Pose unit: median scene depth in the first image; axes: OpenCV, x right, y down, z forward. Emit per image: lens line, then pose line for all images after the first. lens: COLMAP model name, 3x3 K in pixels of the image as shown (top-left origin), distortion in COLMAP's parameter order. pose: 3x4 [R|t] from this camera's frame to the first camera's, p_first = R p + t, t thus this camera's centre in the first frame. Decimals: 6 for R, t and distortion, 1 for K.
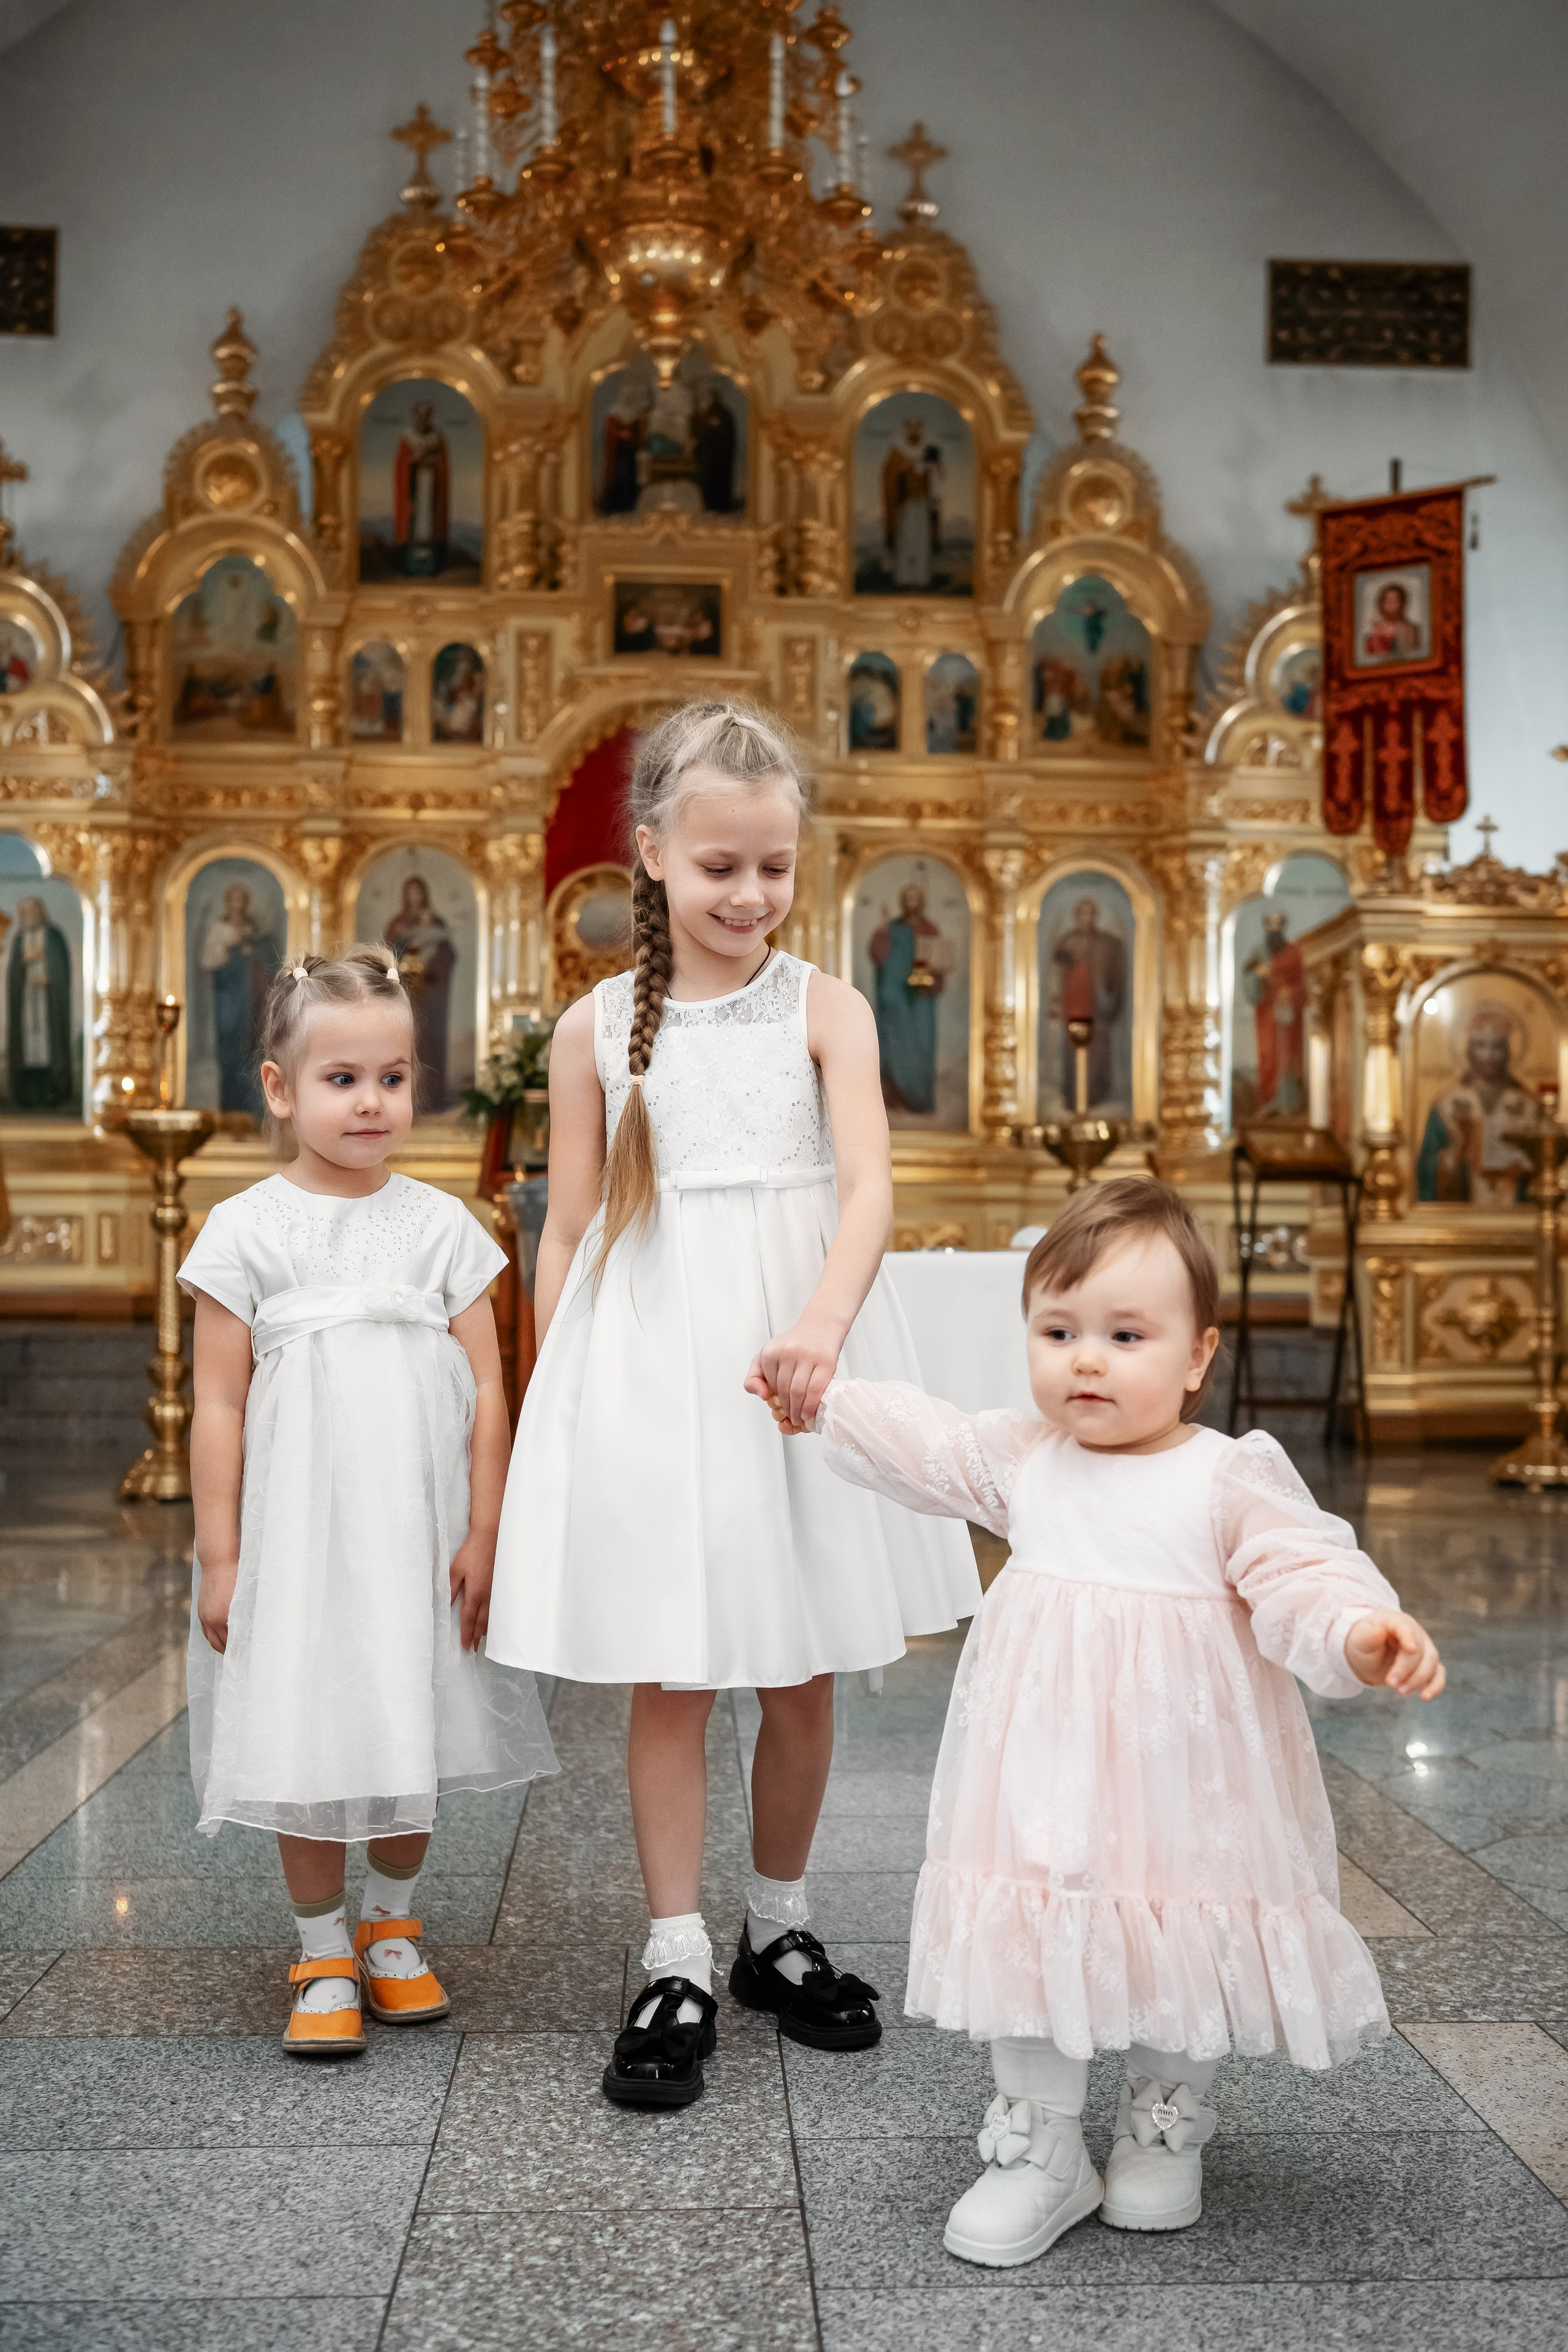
lens RADIAL K [[2474.5, 0, 814.7], [0, 2474.5, 1249.5], [0, 0, 1]] dist [-0.001751, -0.001994]
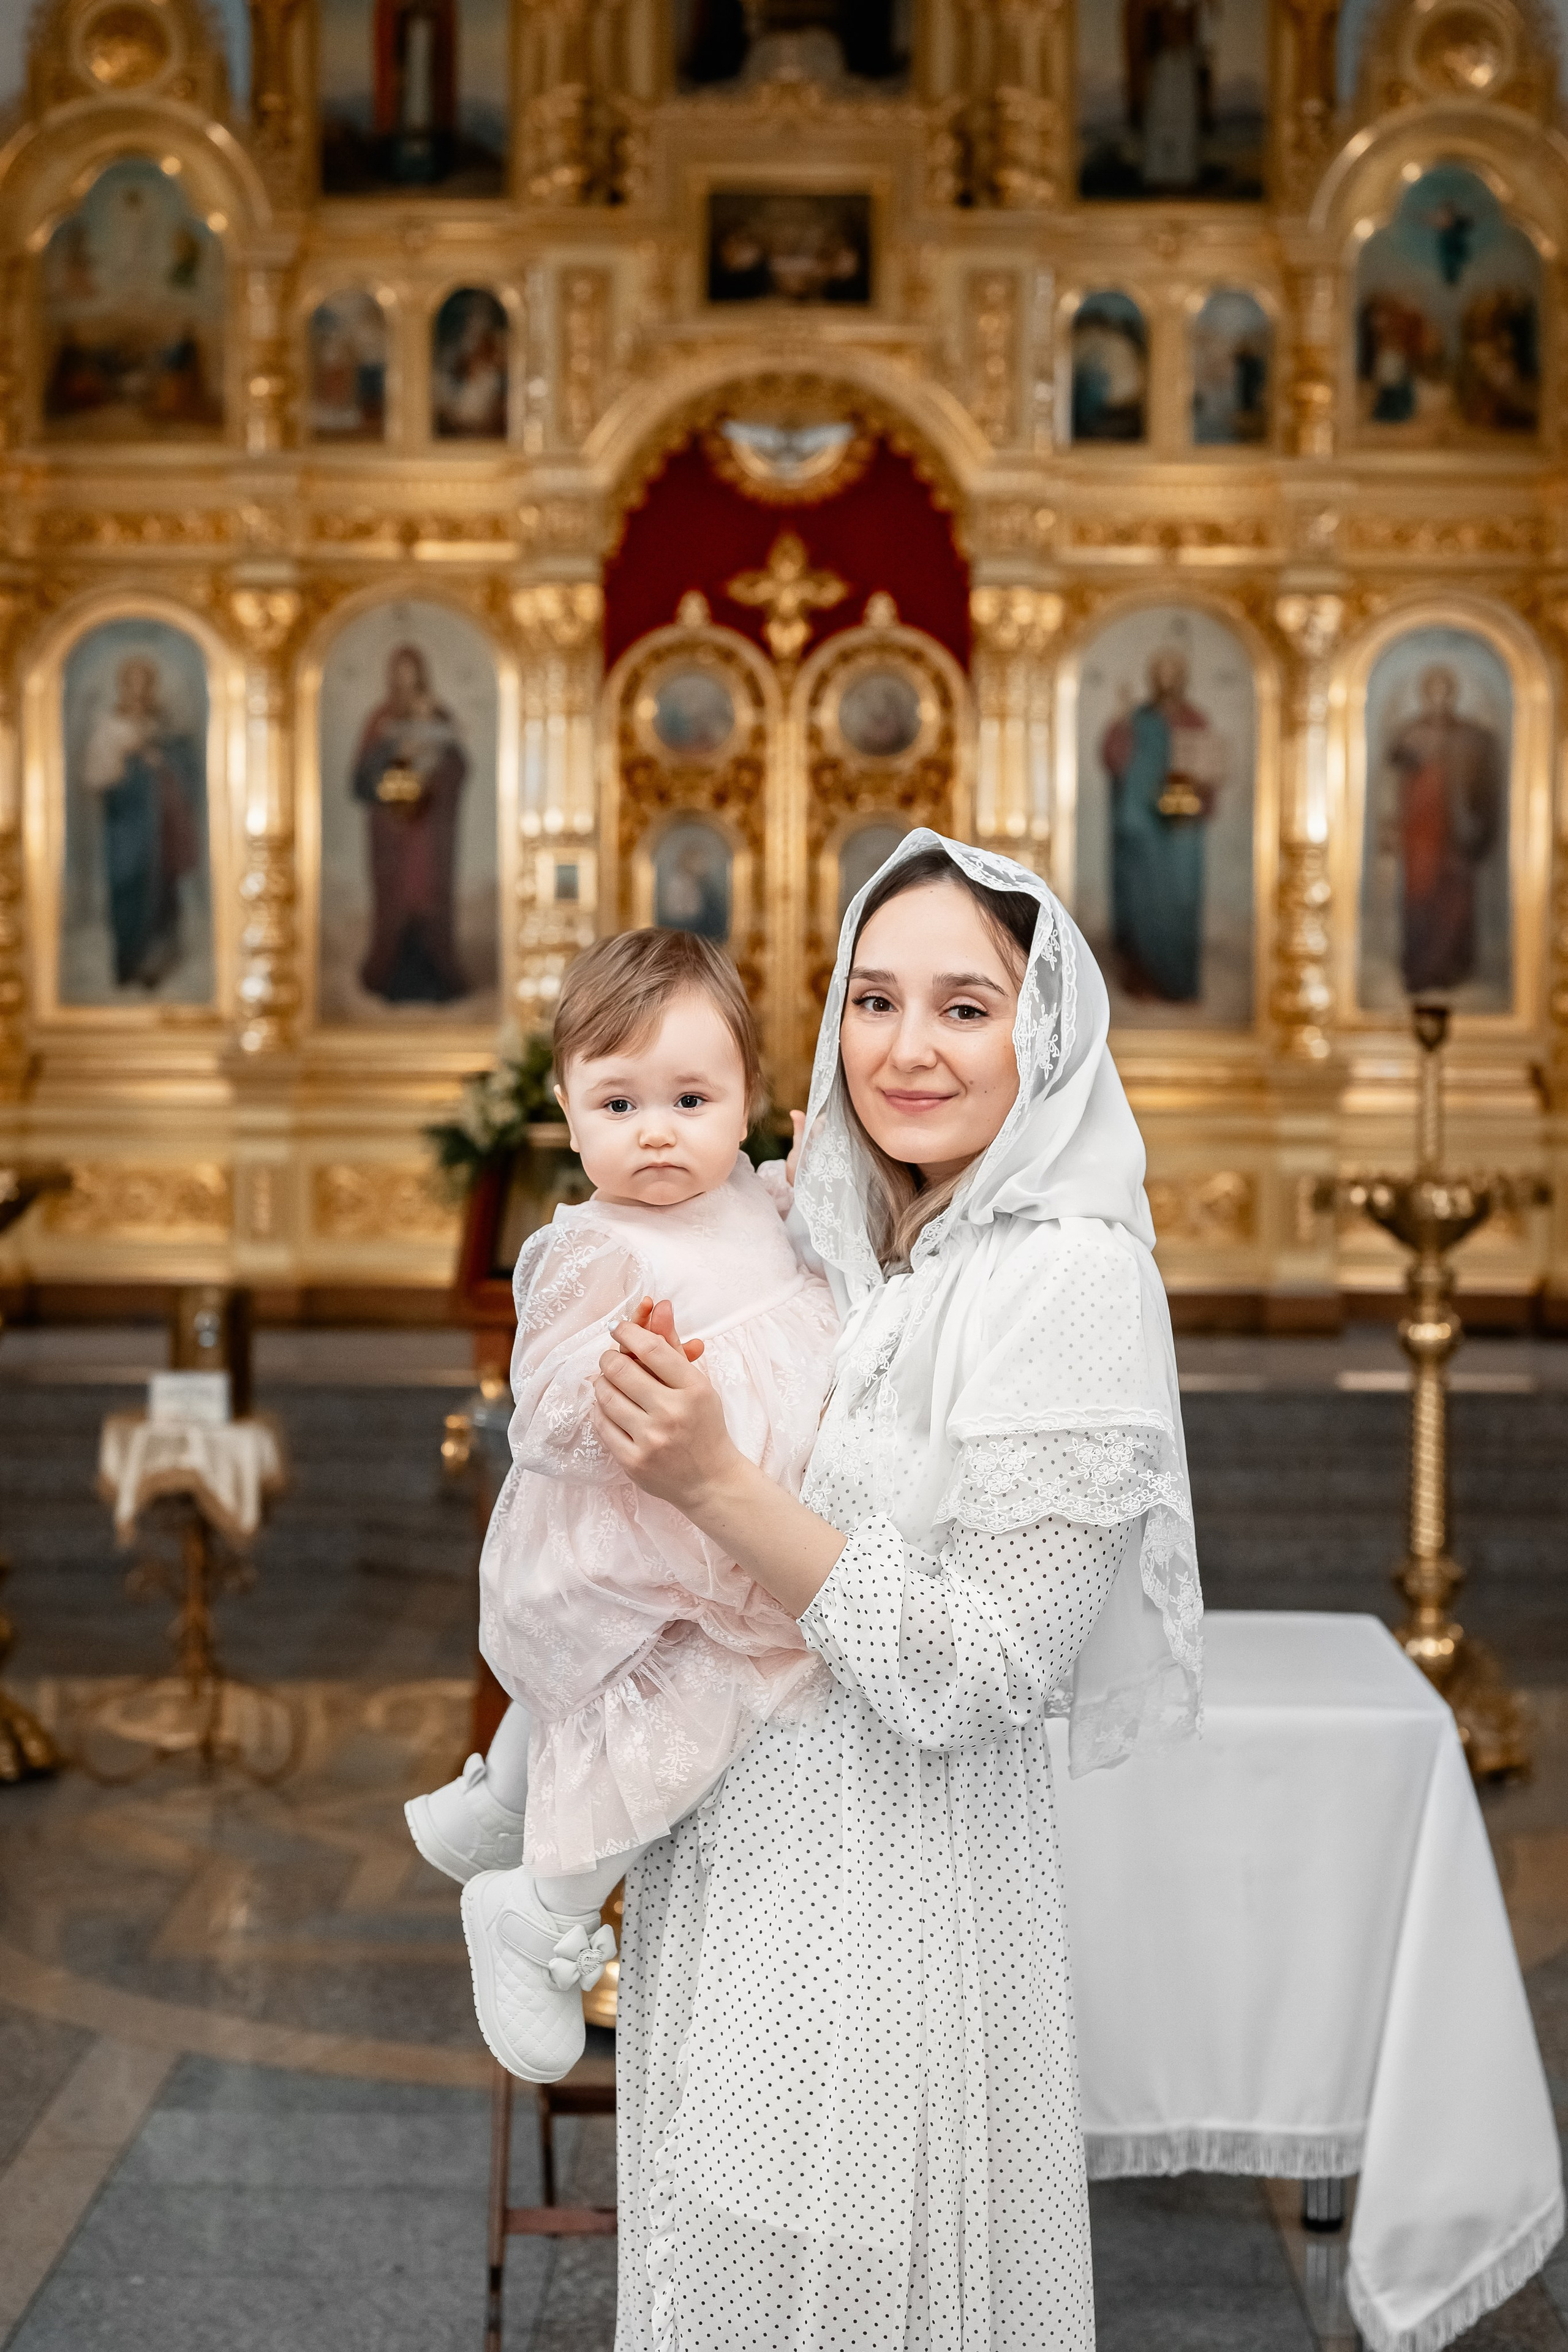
lens RADIAL K [[3489.8, 0, 810.4], [0, 3489.8, 1104.5], [0, 0, 1]] dist [-0.003842, -0.032194]
pose [[0.997734, 0.002151, -0.067244, 0.007922], [0.000472, 0.999241, 0.038961, -0.065397], [0.067276, -0.038905, 0.996976, 0.079031]]
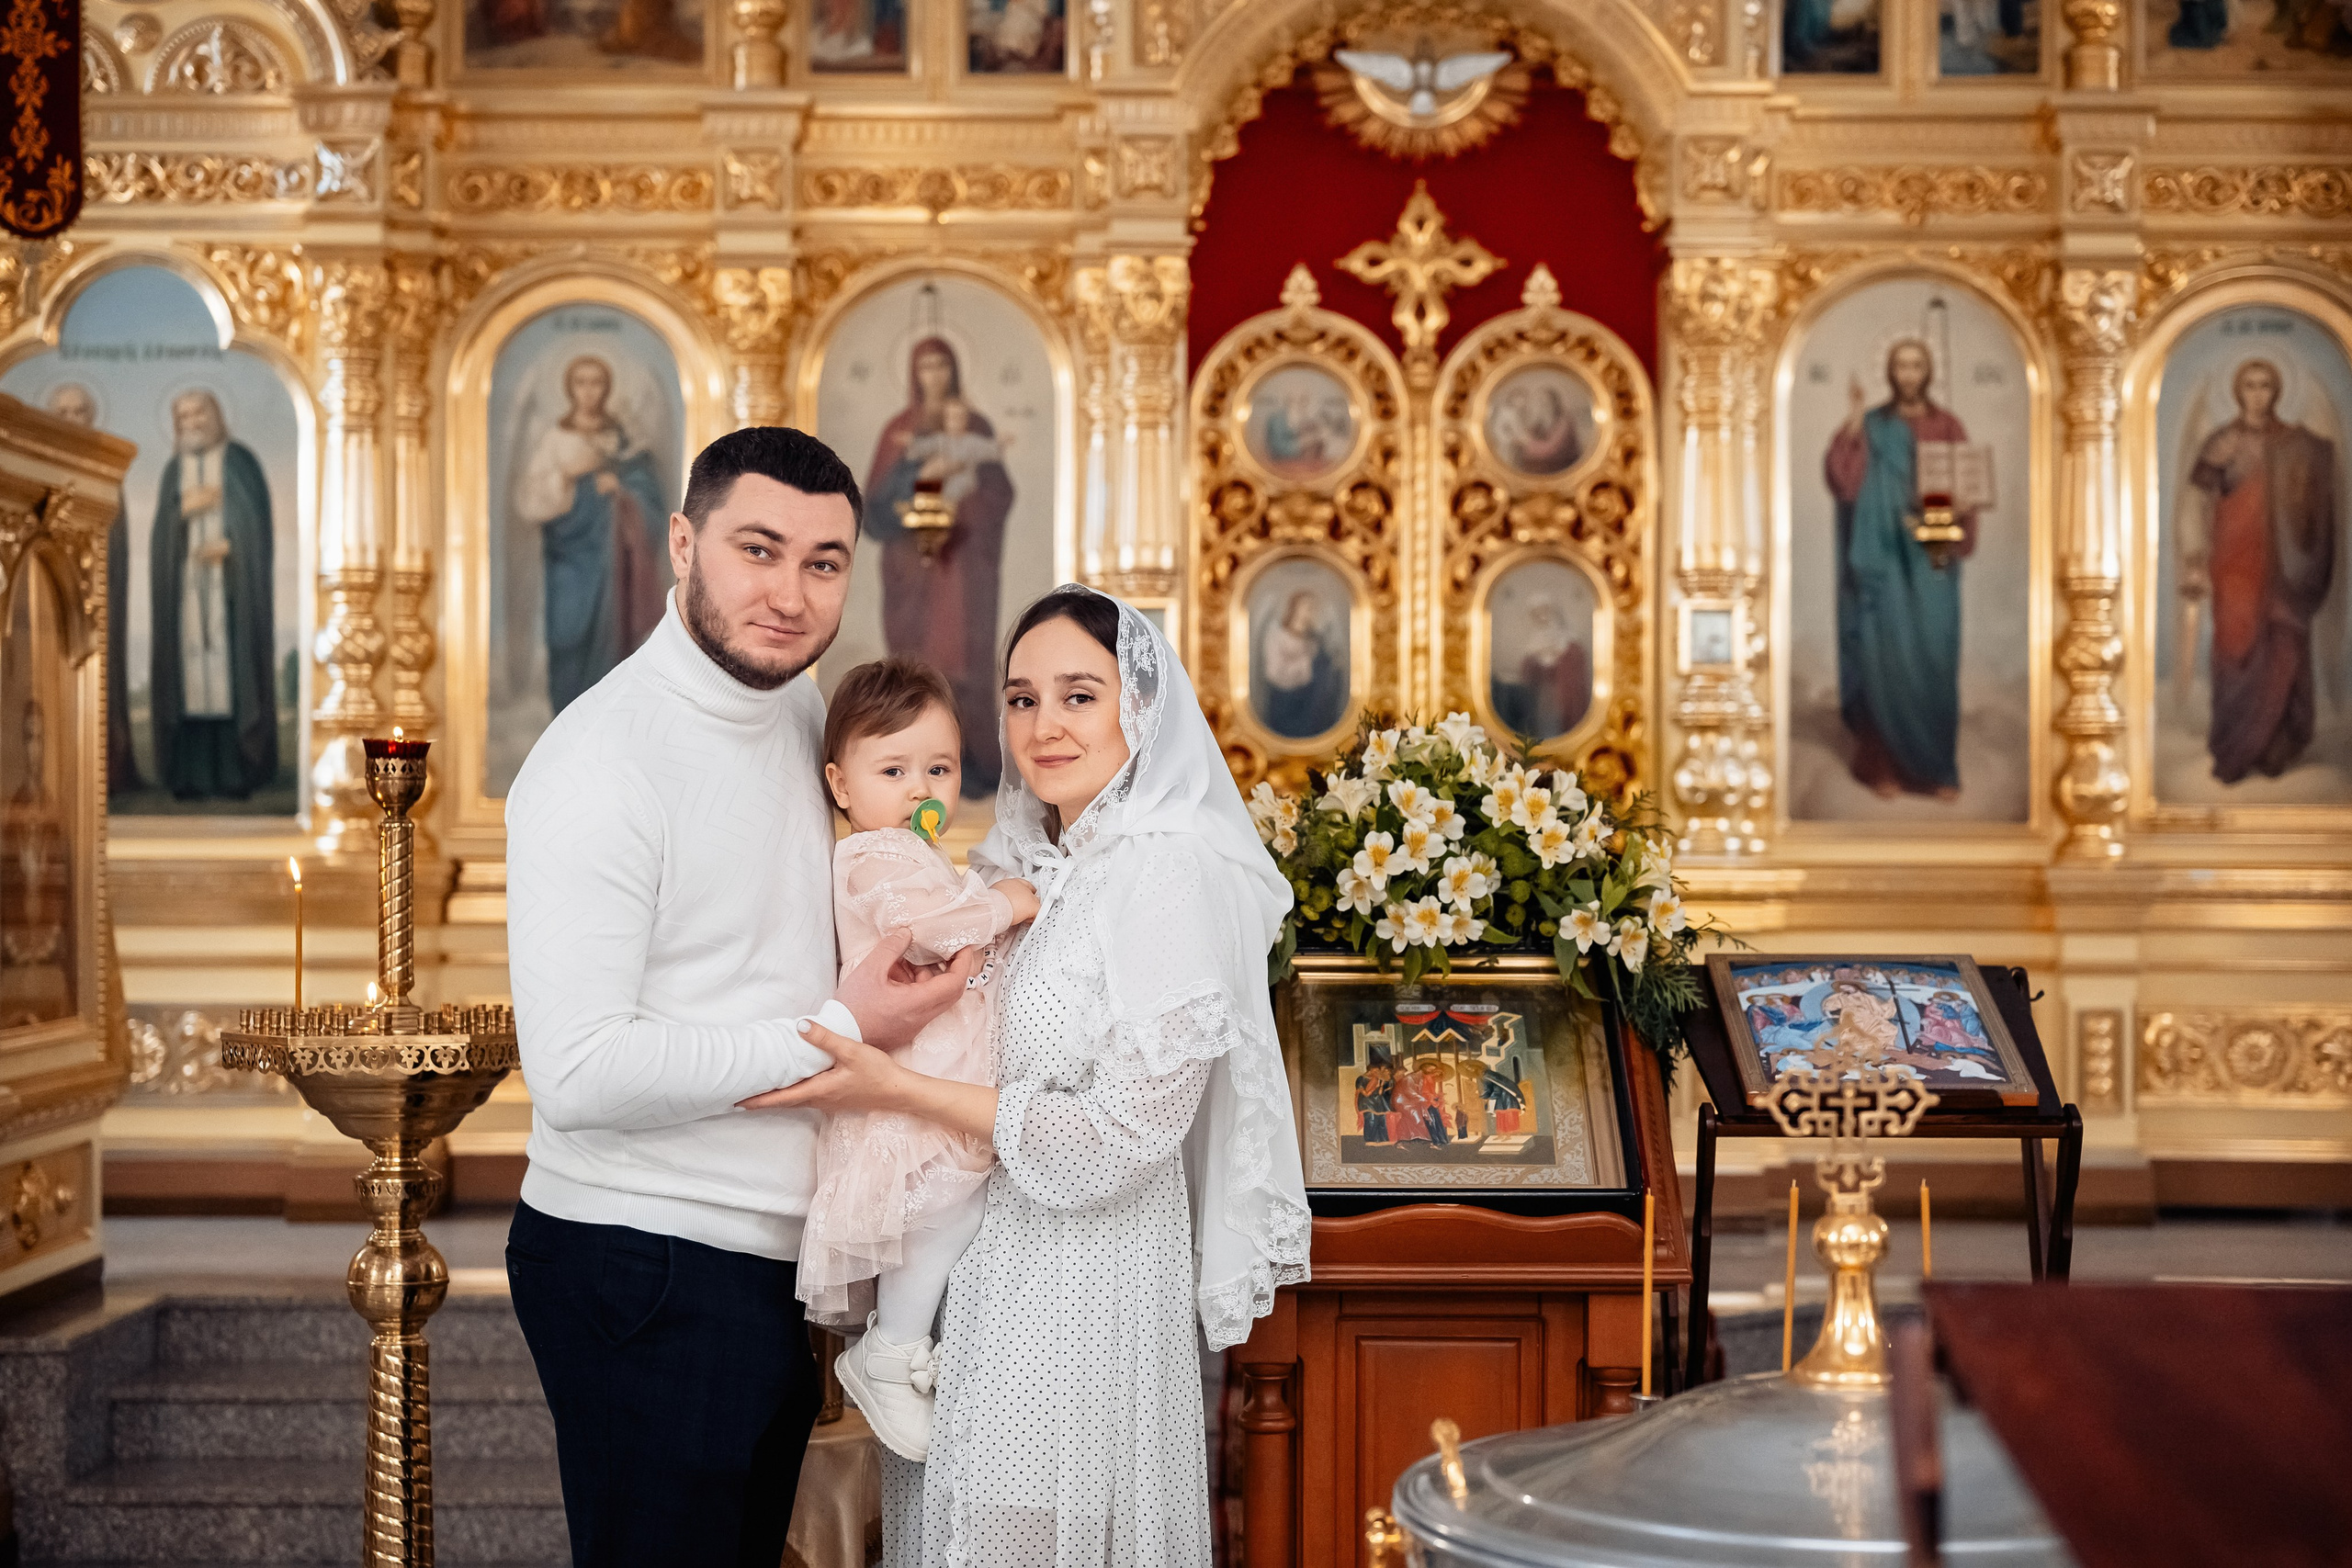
lens RADIAL K [[3495.4, 0, 1176.0], [0, 3495.4, 784.0], [0, 0, 1]] dist [0.007366, -0.010442]
pose [[0.997464, -0.004261, -0.071050, -0.060790], [0.004059, 0.999987, -0.002986, -0.056214], [0.071062, 0.002690, 0.997468, 0.283481]]
